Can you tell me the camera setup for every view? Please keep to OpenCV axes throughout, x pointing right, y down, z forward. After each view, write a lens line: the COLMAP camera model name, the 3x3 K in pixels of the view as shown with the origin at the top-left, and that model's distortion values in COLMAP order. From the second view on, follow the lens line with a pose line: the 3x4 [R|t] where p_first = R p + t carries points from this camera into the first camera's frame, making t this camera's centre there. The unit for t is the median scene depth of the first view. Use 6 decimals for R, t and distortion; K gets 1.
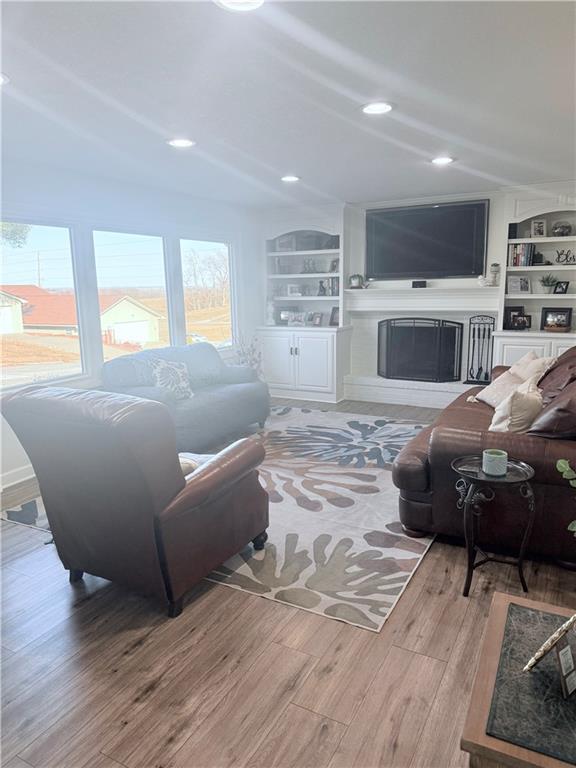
lens RADIAL K [[539.6, 0, 280.5], [0, 539.6, 379.1], [0, 0, 1]] dist [0.051755, -0.040460]
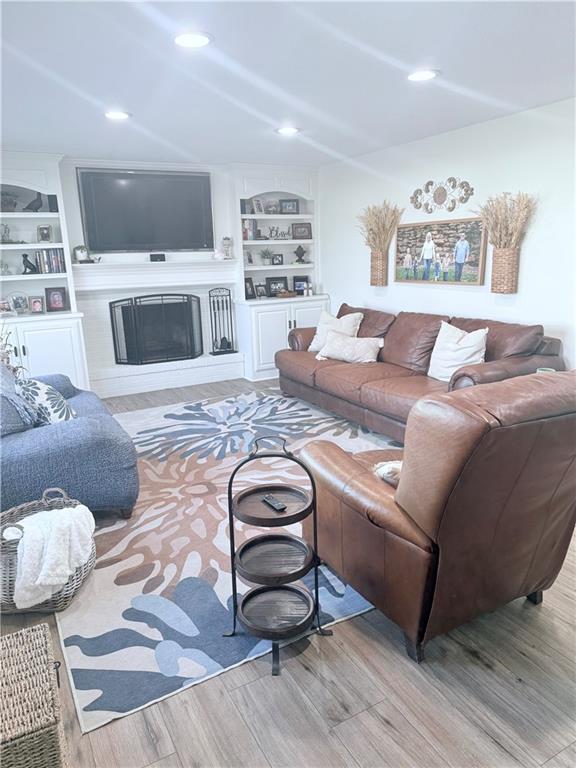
lens RADIAL K [[539.6, 0, 284.4], [0, 539.6, 389.4], [0, 0, 1]] dist [0.051755, -0.040460]
pose [[0.525500, -0.203963, 0.825984, -0.484096], [0.167190, 0.976666, 0.134803, -0.048664], [-0.834204, 0.067257, 0.547338, 0.362662]]
